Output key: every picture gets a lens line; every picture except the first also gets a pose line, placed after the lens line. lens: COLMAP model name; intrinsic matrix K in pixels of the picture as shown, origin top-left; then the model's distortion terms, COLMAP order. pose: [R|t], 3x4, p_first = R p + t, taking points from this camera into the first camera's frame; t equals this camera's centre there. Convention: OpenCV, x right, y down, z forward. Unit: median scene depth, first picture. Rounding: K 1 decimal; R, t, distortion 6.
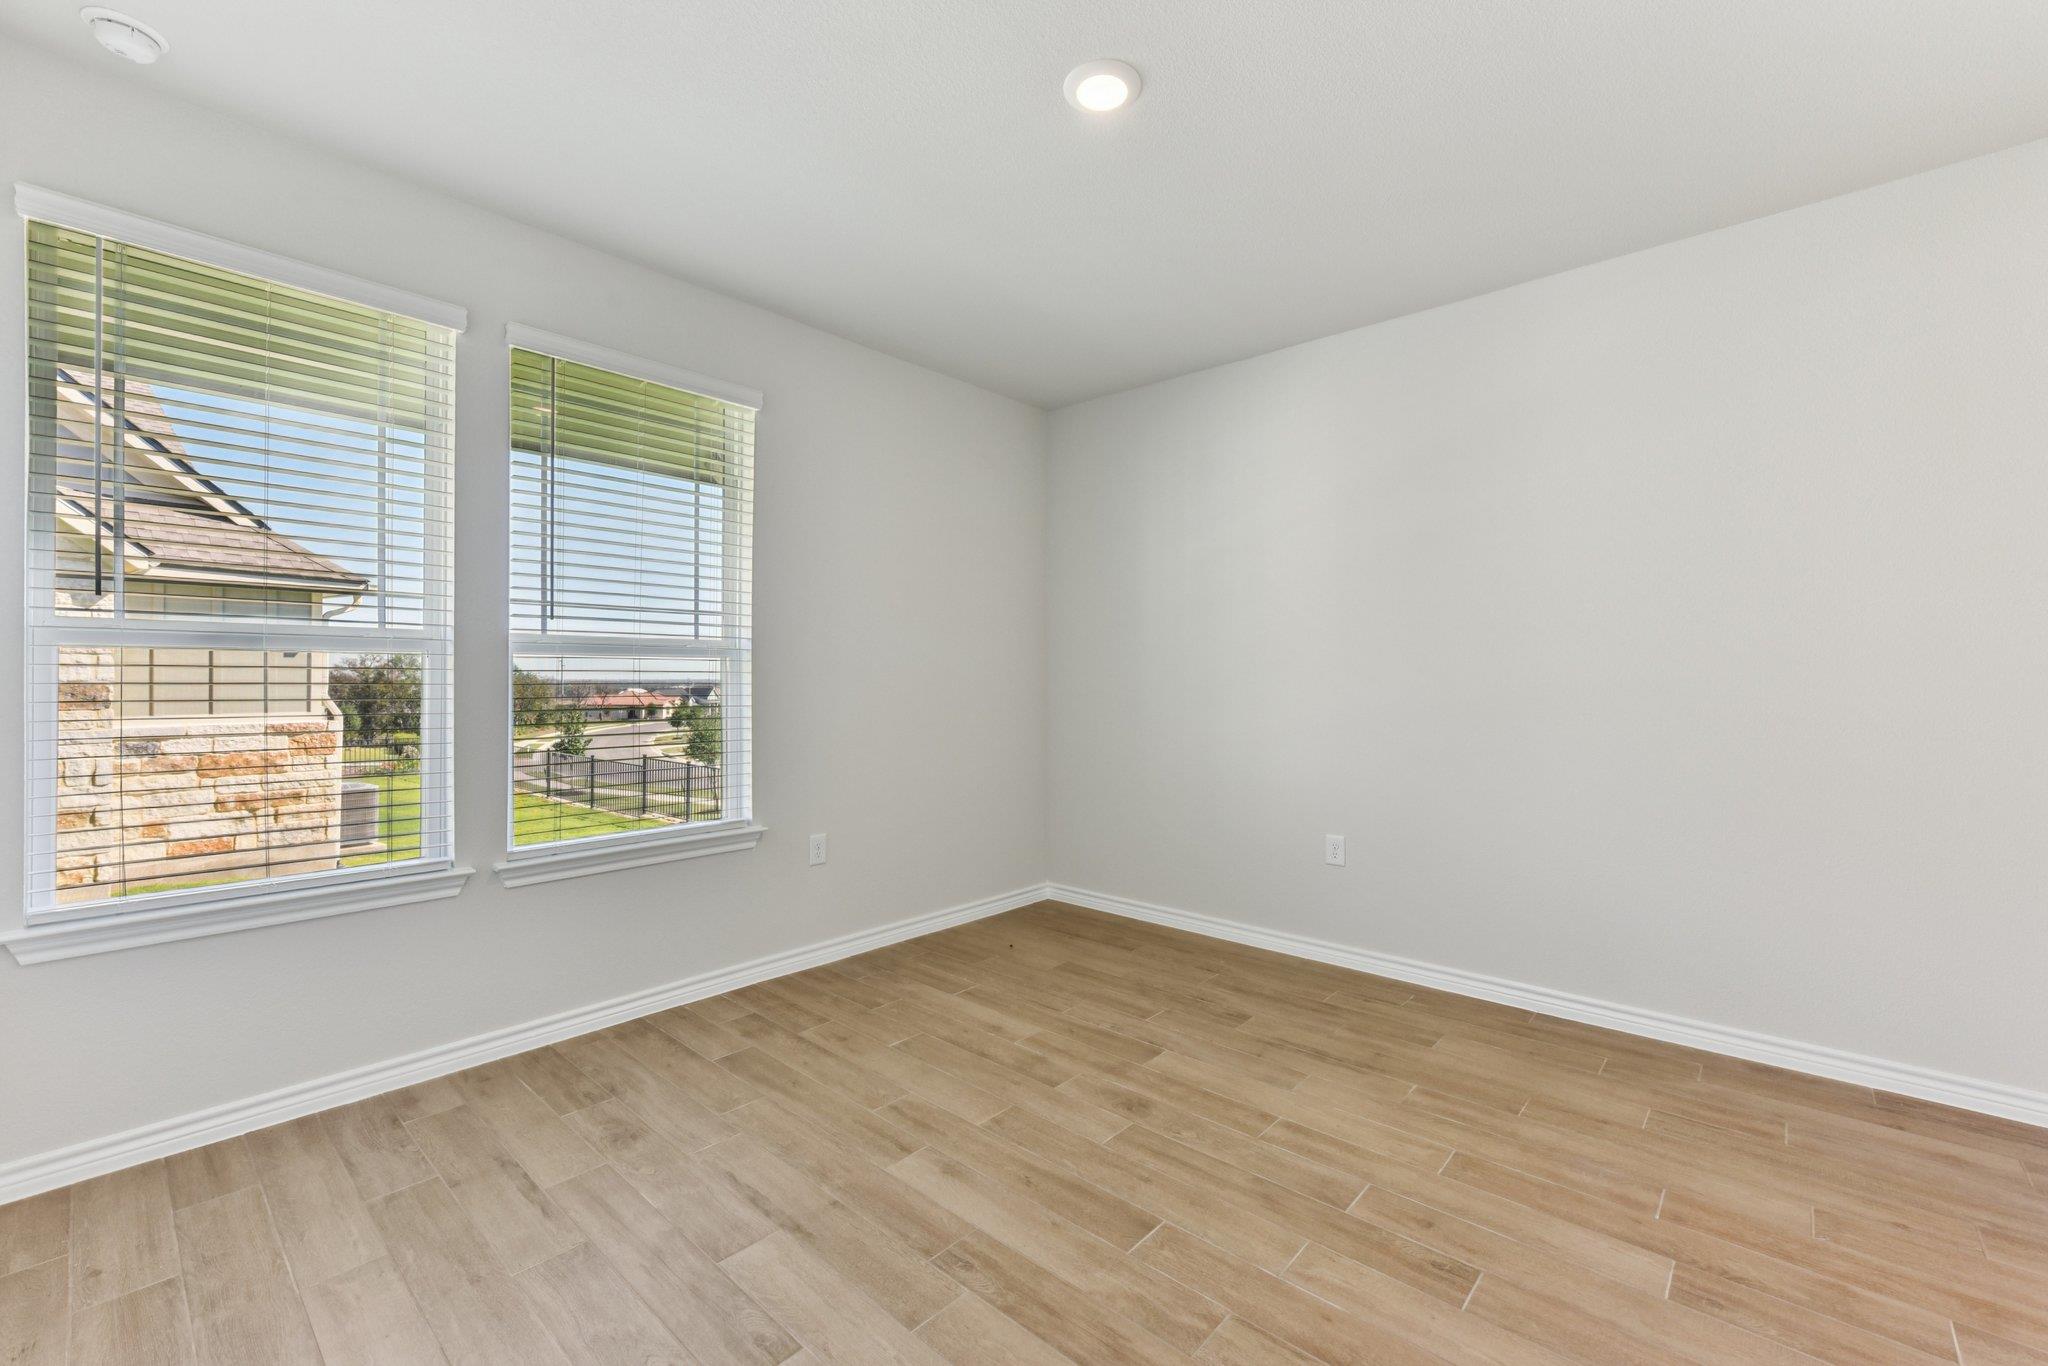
lens RADIAL K [[838.3, 0, 1033.2], [0, 838.3, 688.6], [0, 0, 1]] dist [-0.000167, -0.000207]
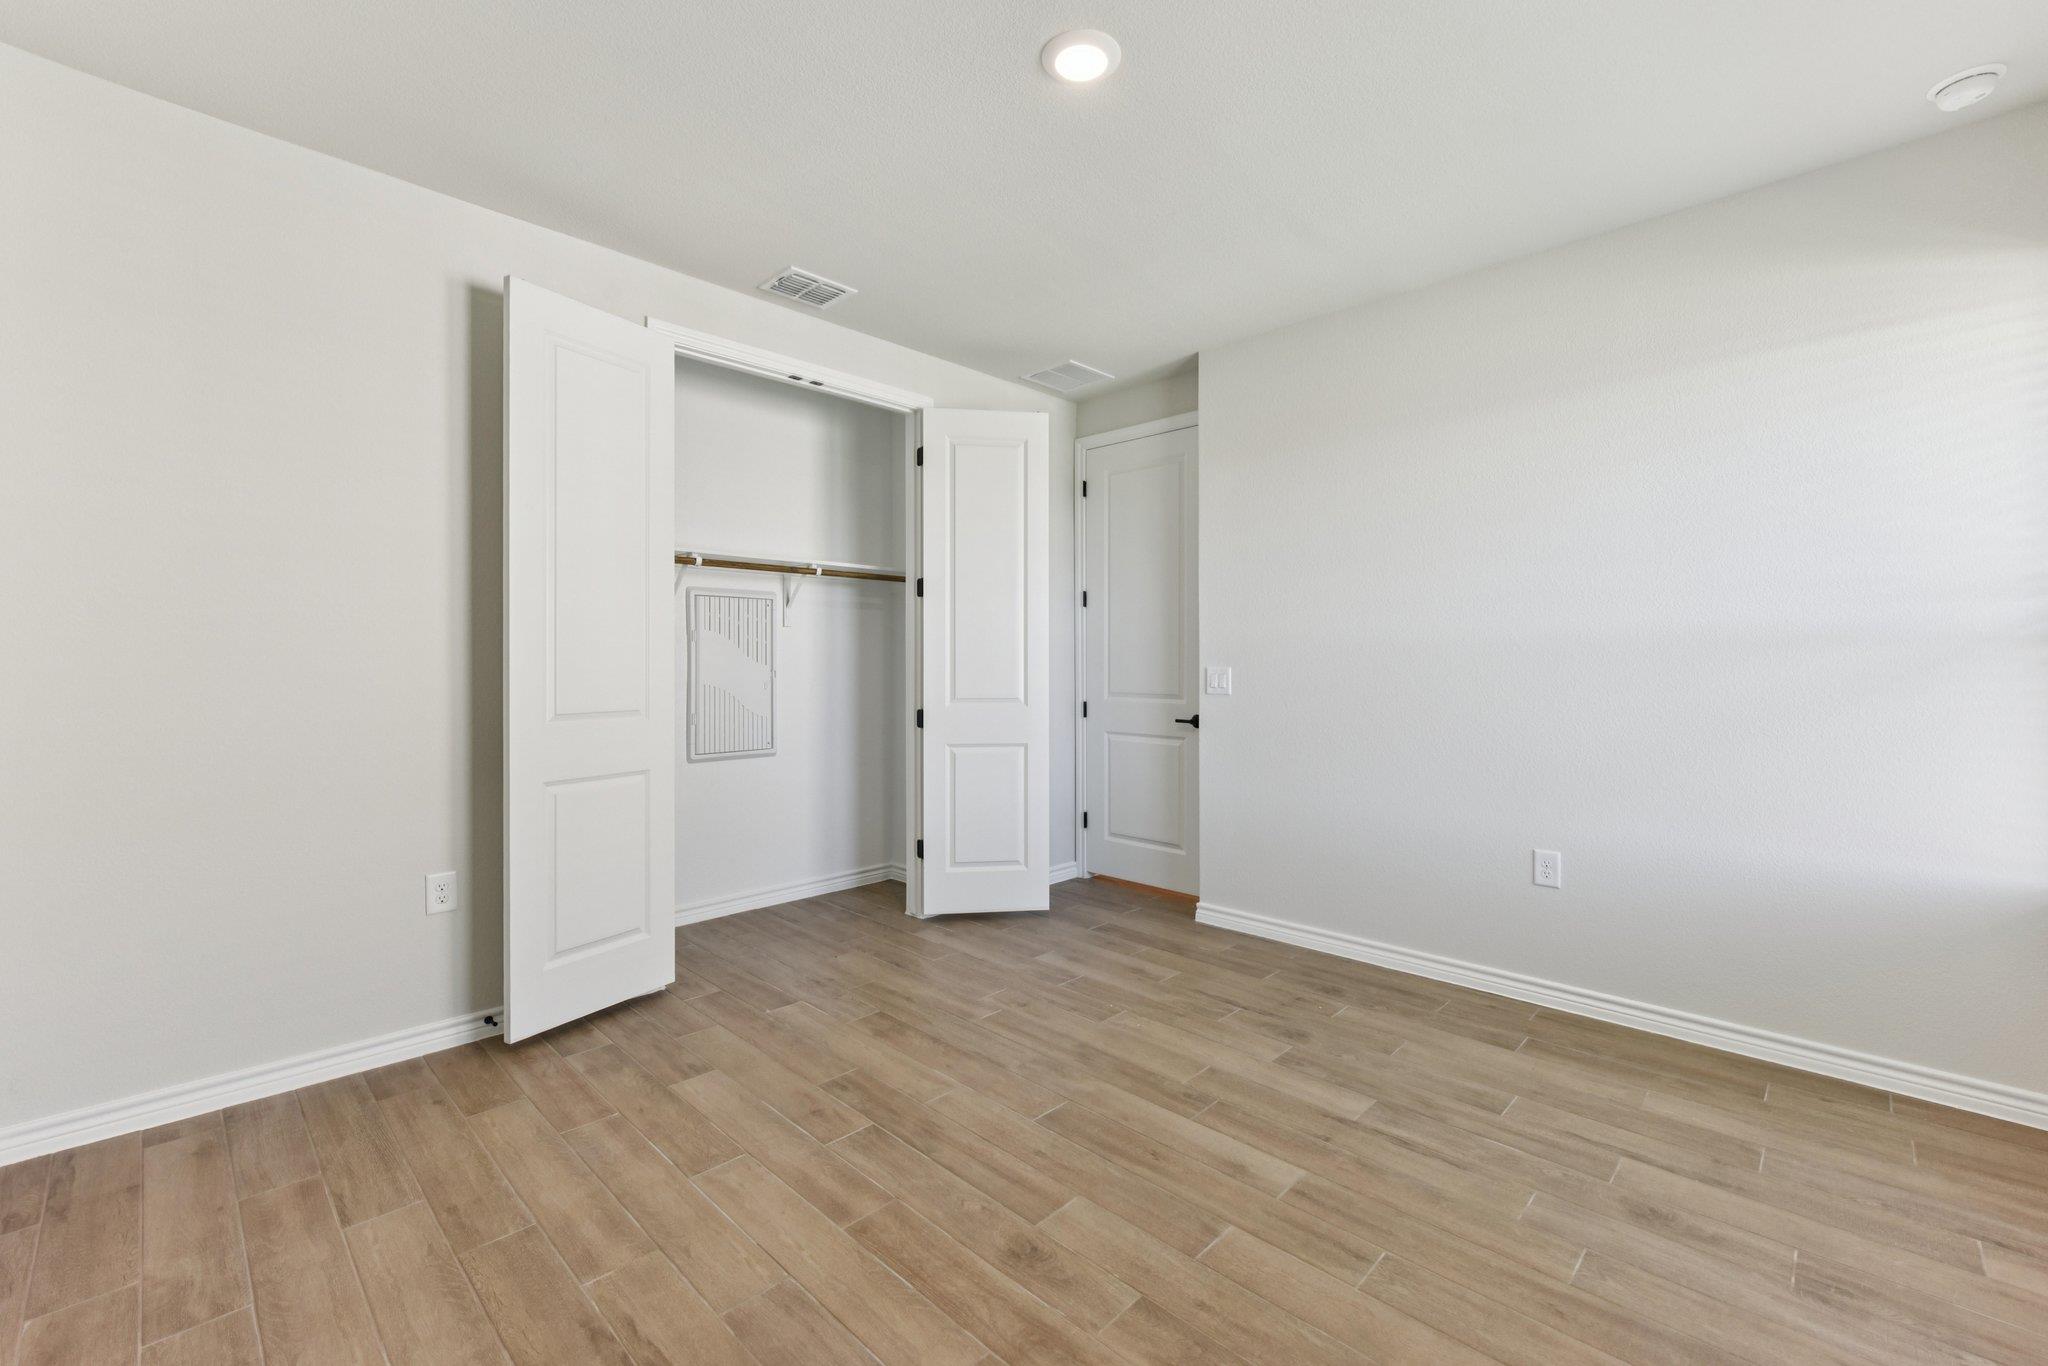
lens RADIAL K [[838.3, 0, 1033.2], [0, 838.3, 688.6], [0, 0, 1]] dist [-0.000167, -0.000207]
pose [[-0.999301, -0.006311, 0.036842, 0.107271], [-0.004734, 0.999075, 0.042732, -0.022196], [-0.037077, 0.042527, -0.998407, 1.986150]]
